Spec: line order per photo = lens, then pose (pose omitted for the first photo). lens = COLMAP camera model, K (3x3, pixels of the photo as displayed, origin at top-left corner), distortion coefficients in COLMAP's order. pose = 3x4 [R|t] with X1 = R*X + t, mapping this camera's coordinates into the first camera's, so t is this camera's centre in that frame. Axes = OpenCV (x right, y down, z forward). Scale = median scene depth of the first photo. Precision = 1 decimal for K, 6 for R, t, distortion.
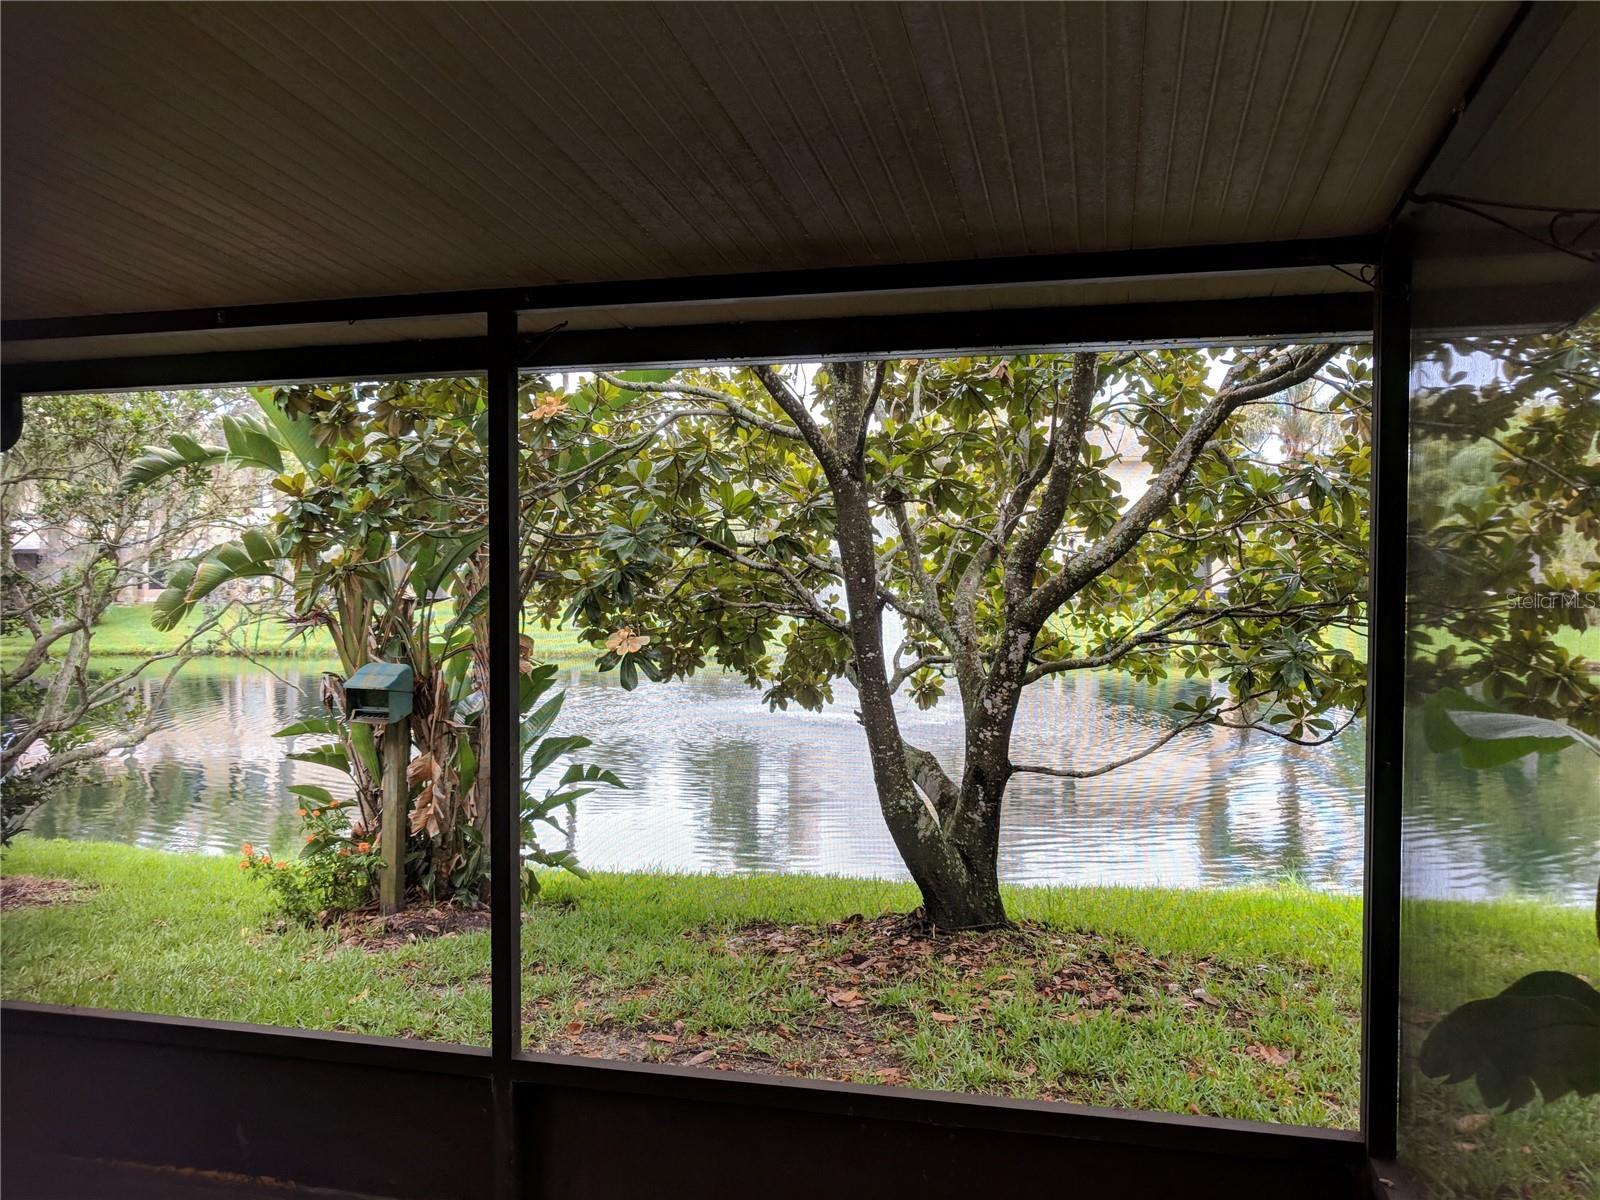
lens RADIAL K [[1202.6, 0, 801.9], [0, 1202.6, 592.0], [0, 0, 1]] dist [0.000140, 0.002493]
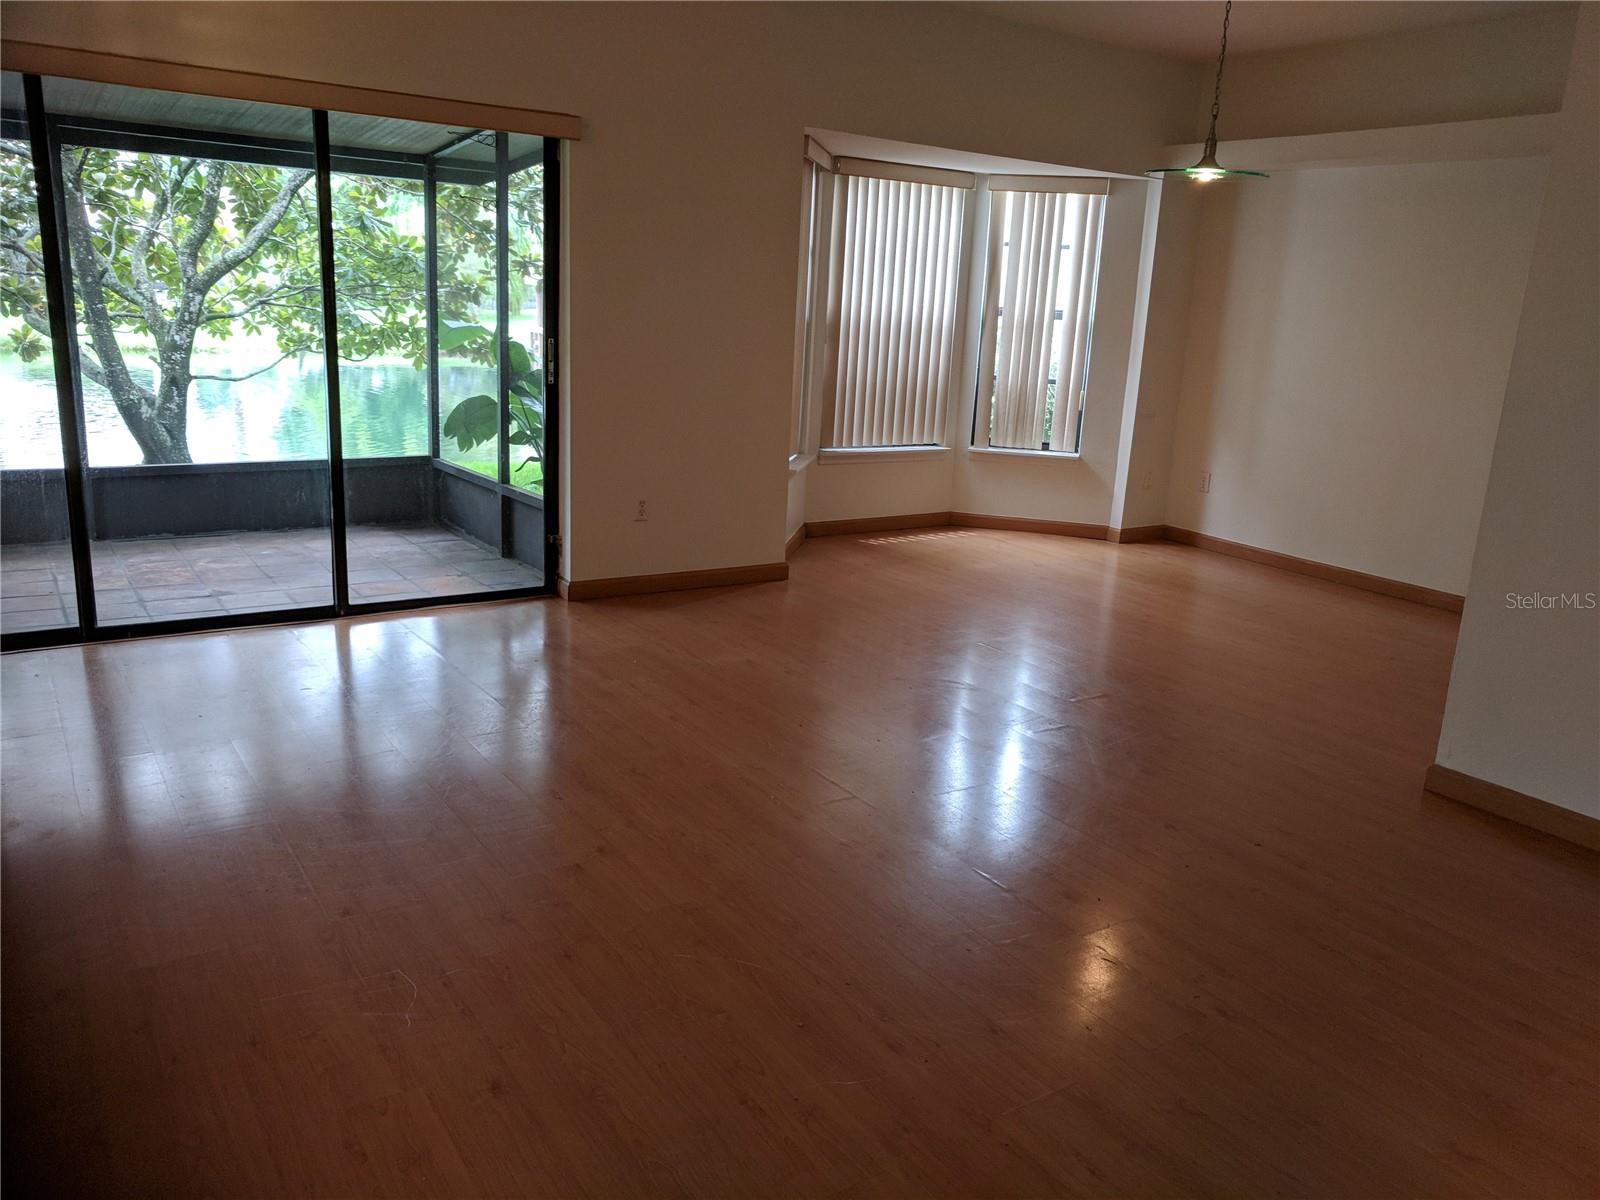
lens RADIAL K [[1202.6, 0, 801.9], [0, 1202.6, 592.0], [0, 0, 1]] dist [0.000140, 0.002493]
pose [[0.667448, -0.143105, 0.730776, -0.542197], [-0.039384, 0.973203, 0.226549, 0.022982], [-0.743614, -0.179991, 0.643926, -0.800964]]
